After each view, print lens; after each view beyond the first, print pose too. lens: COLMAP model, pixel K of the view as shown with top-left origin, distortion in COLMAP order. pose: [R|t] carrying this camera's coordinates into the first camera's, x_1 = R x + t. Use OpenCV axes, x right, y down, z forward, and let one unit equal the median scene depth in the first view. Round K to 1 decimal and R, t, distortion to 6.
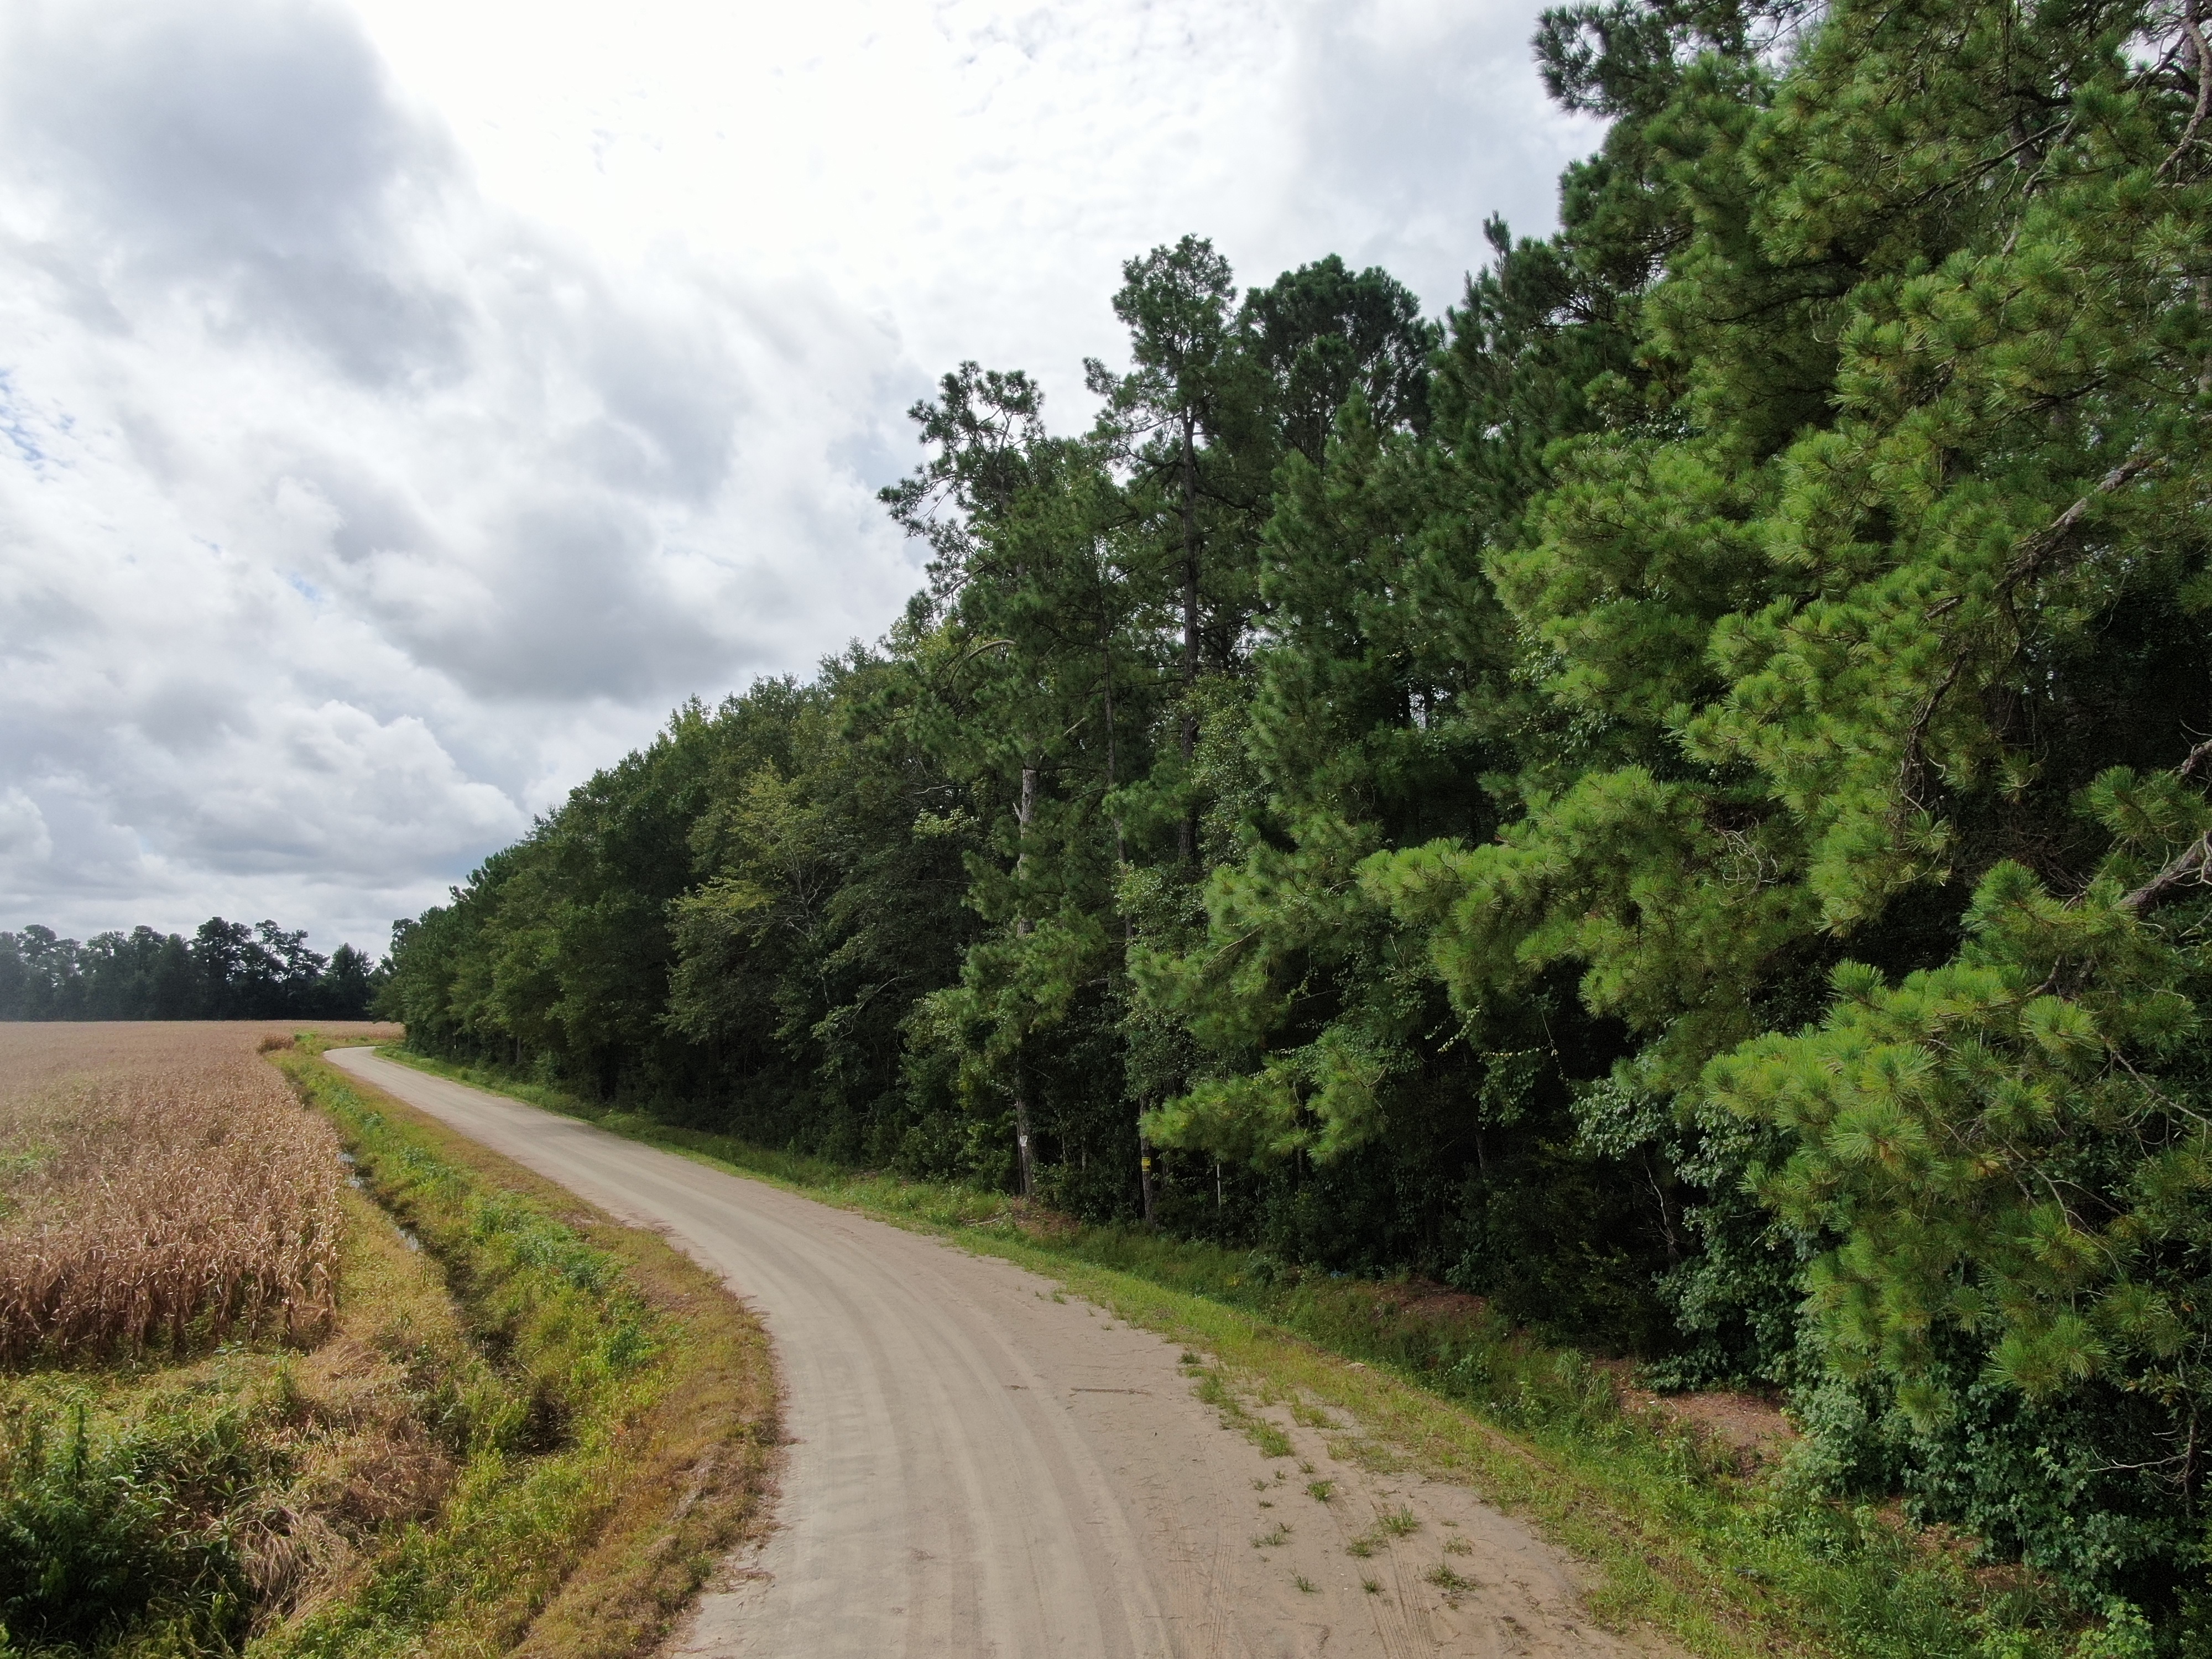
lens RADIAL K [[1594.1, 0, 1101.0], [0, 1594.1, 845.3], [0, 0, 1]] dist [-0.029192, 0.010688]
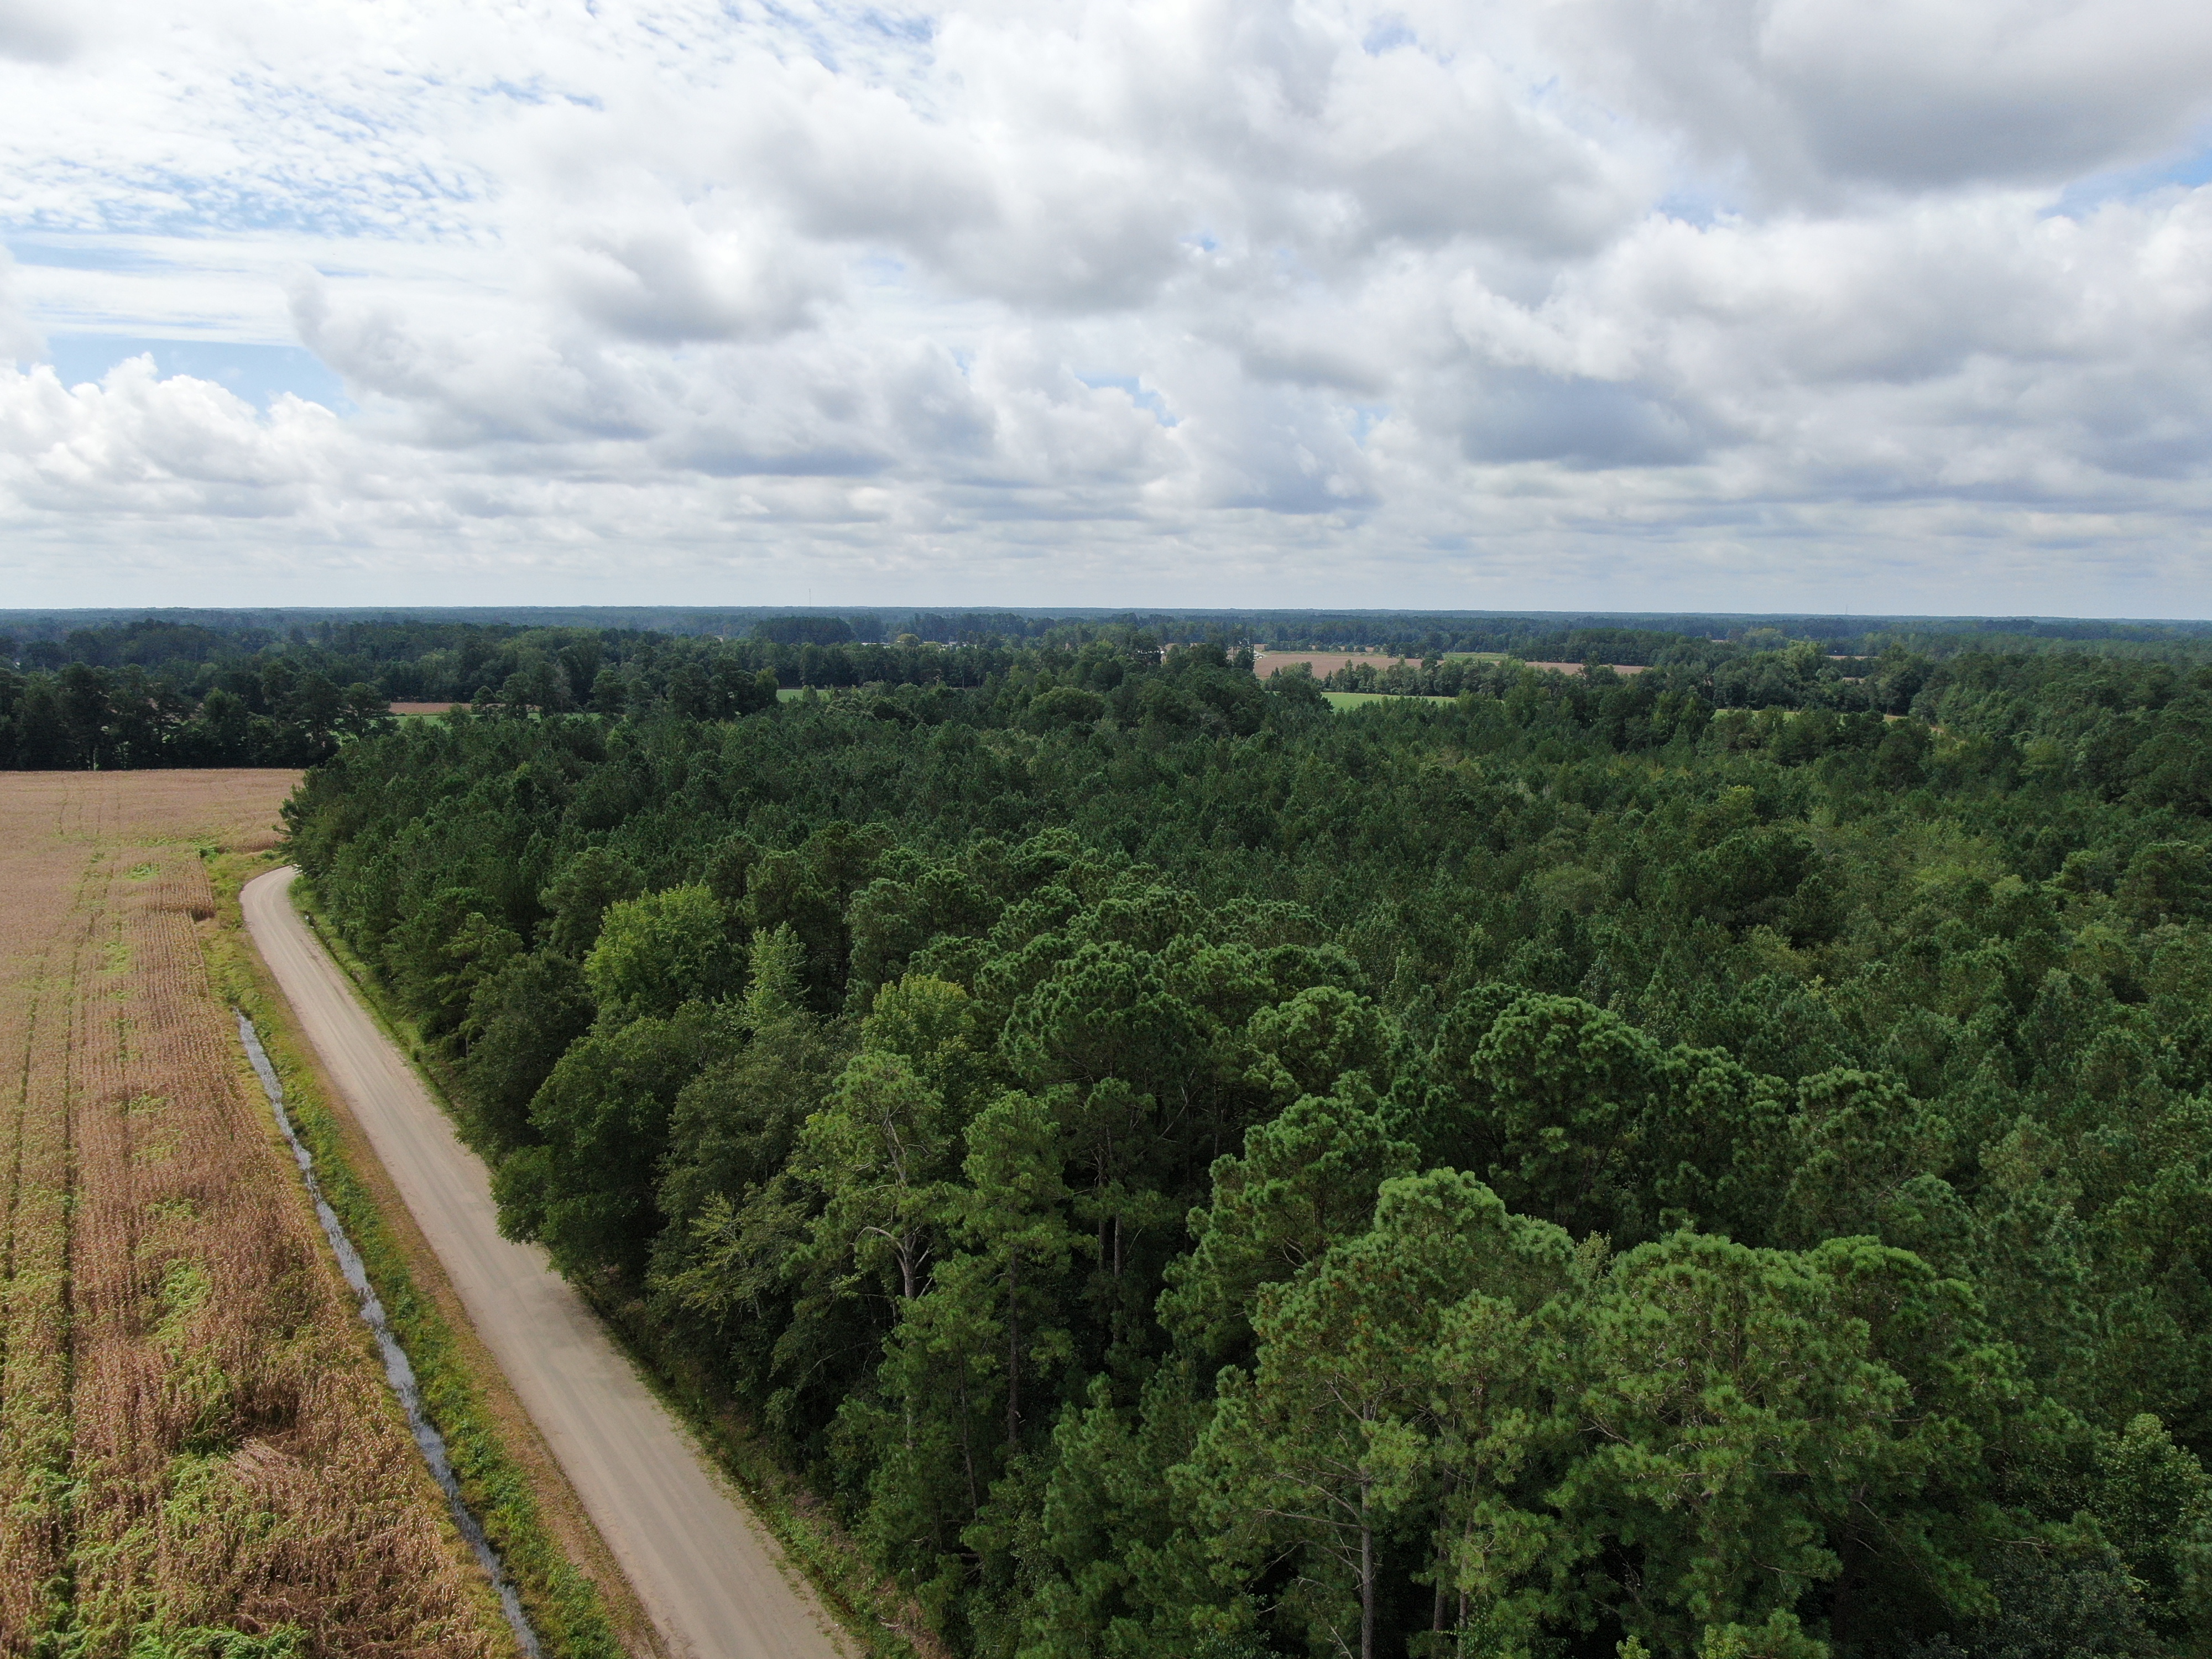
lens RADIAL K [[1594.1, 0, 1114.0], [0, 1594.1, 846.7], [0, 0, 1]] dist [-0.029192, 0.010688]
pose [[0.996175, -0.011334, 0.086646, 0.019781], [-0.011746, 0.965187, 0.261299, -0.823432], [-0.086591, -0.261317, 0.961361, -0.316769]]
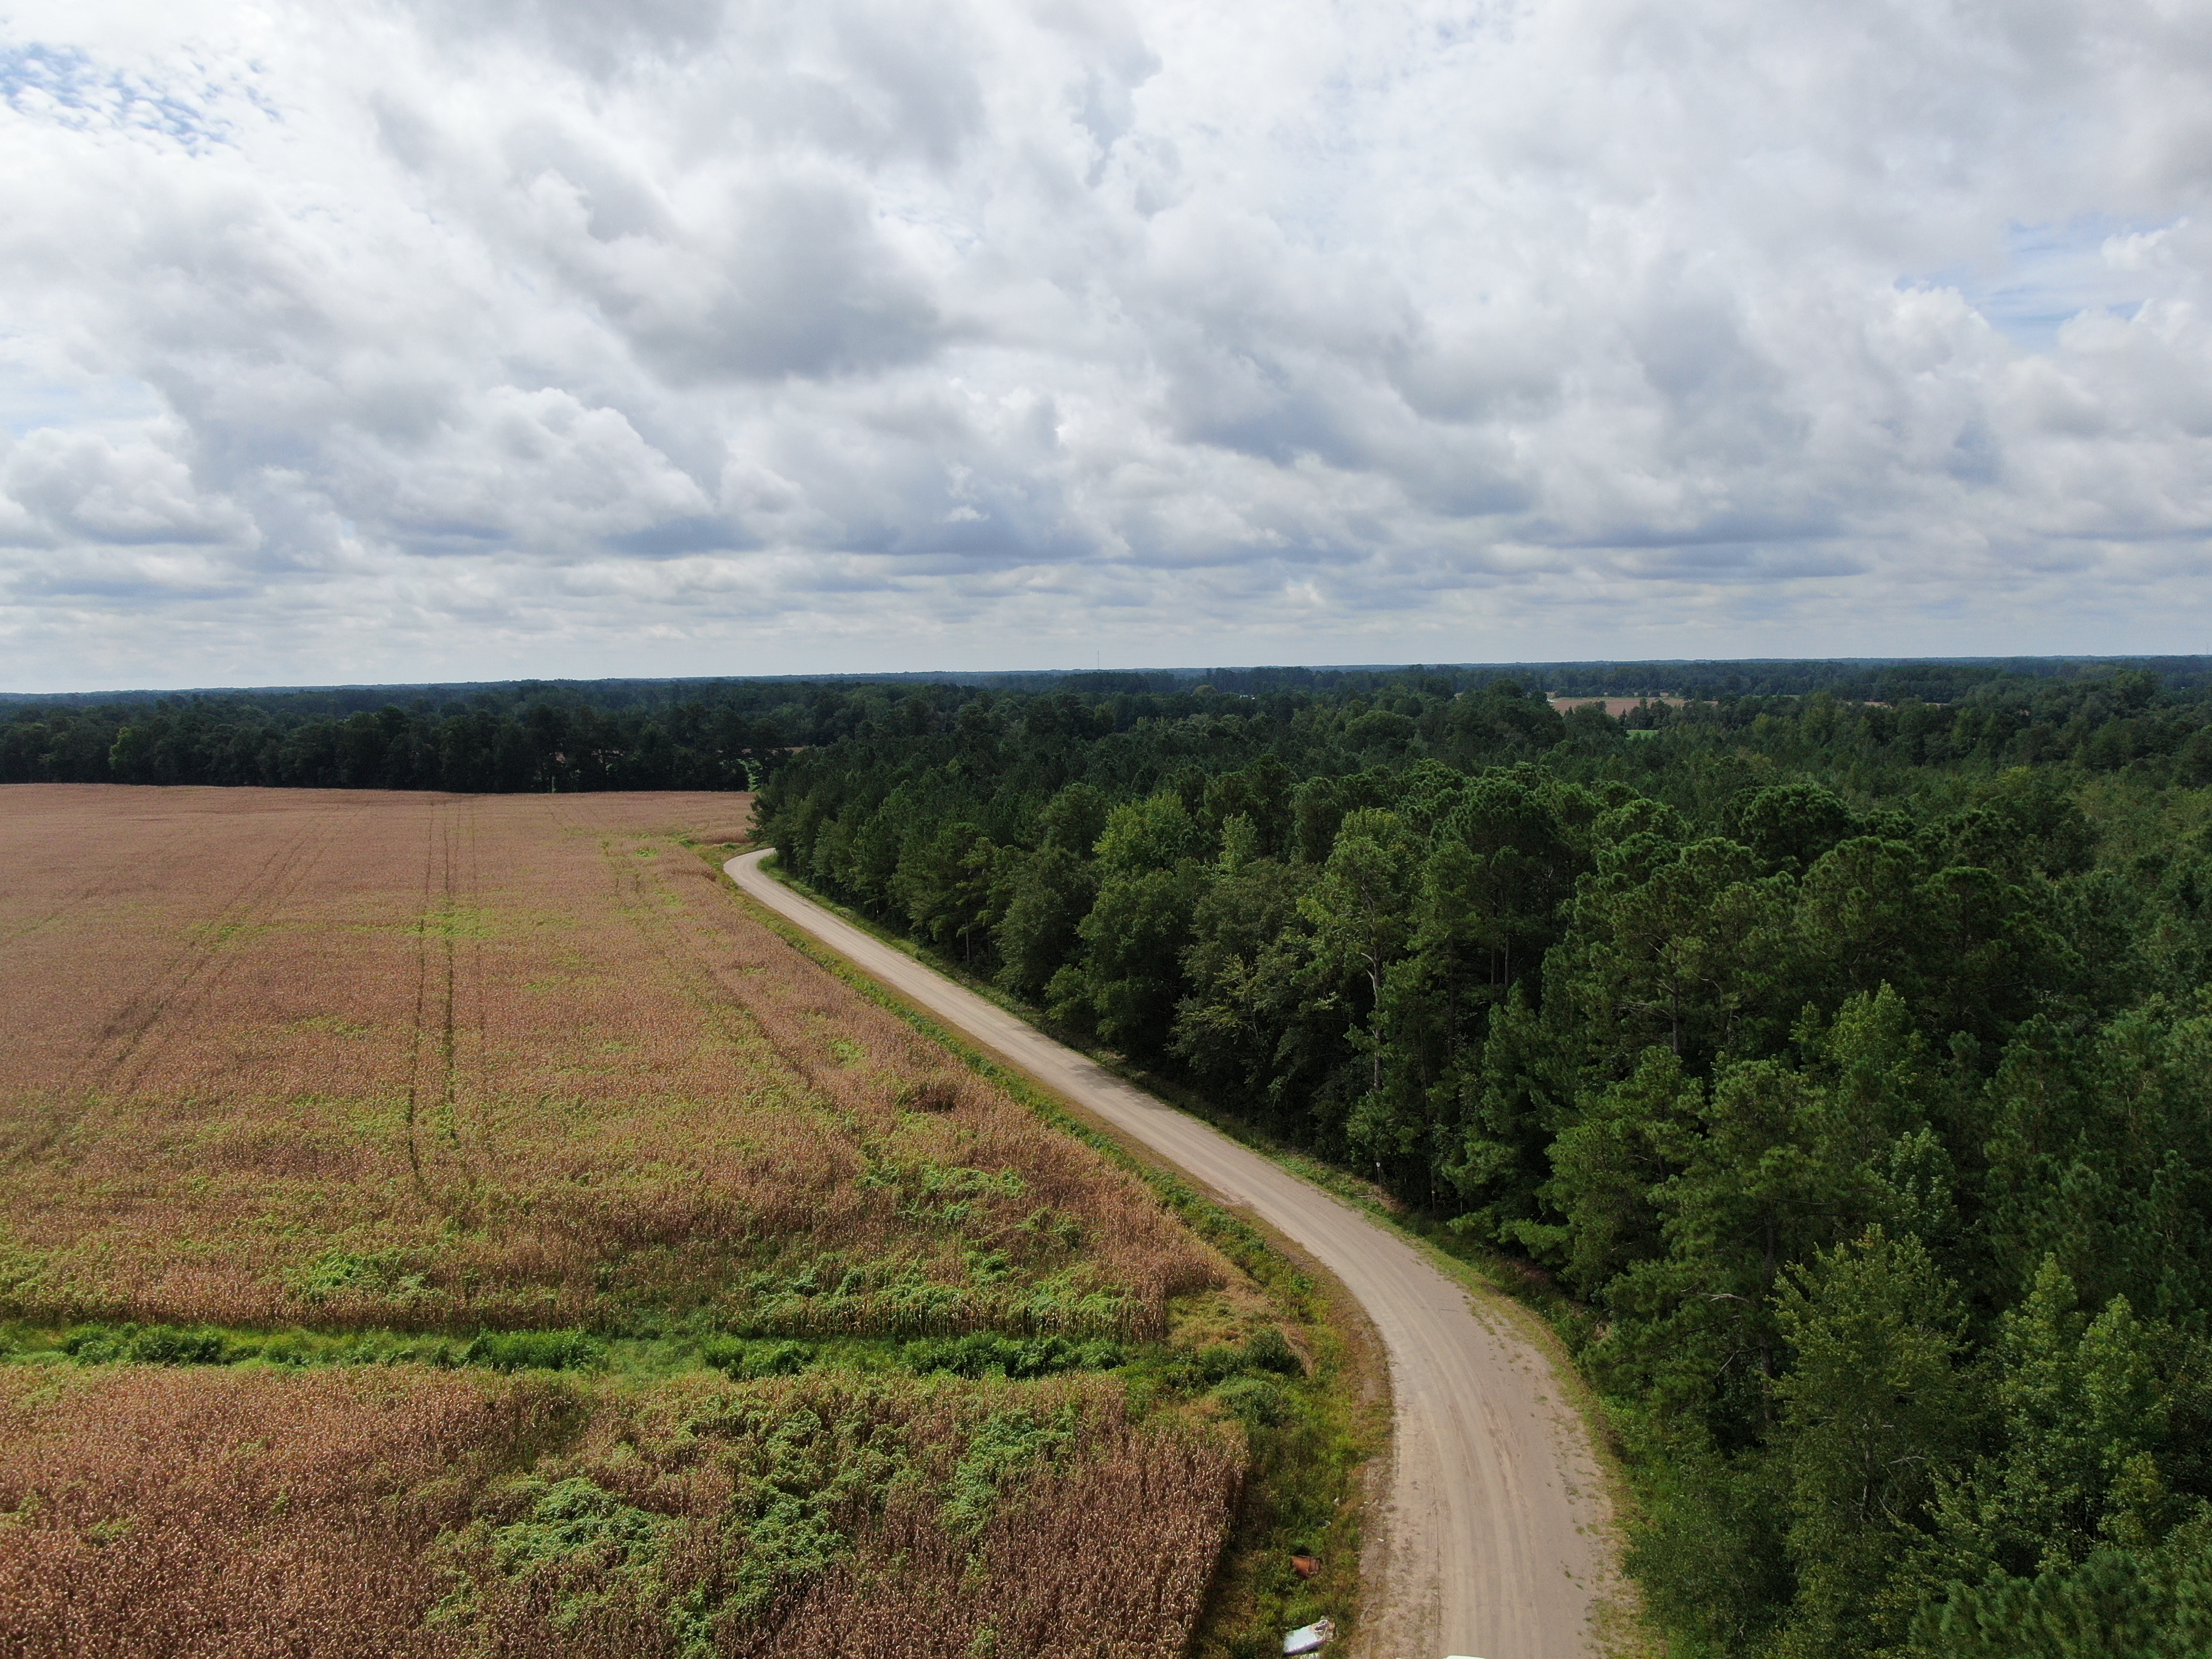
lens RADIAL K [[1594.1, 0, 1104.0], [0, 1594.1, 830.3], [0, 0, 1]] dist [-0.029192, 0.010688]
pose [[0.995549, -0.010855, -0.093619, -0.212553], [0.030728, 0.976451, 0.213540, -0.787562], [0.089097, -0.215466, 0.972438, -1.231016]]
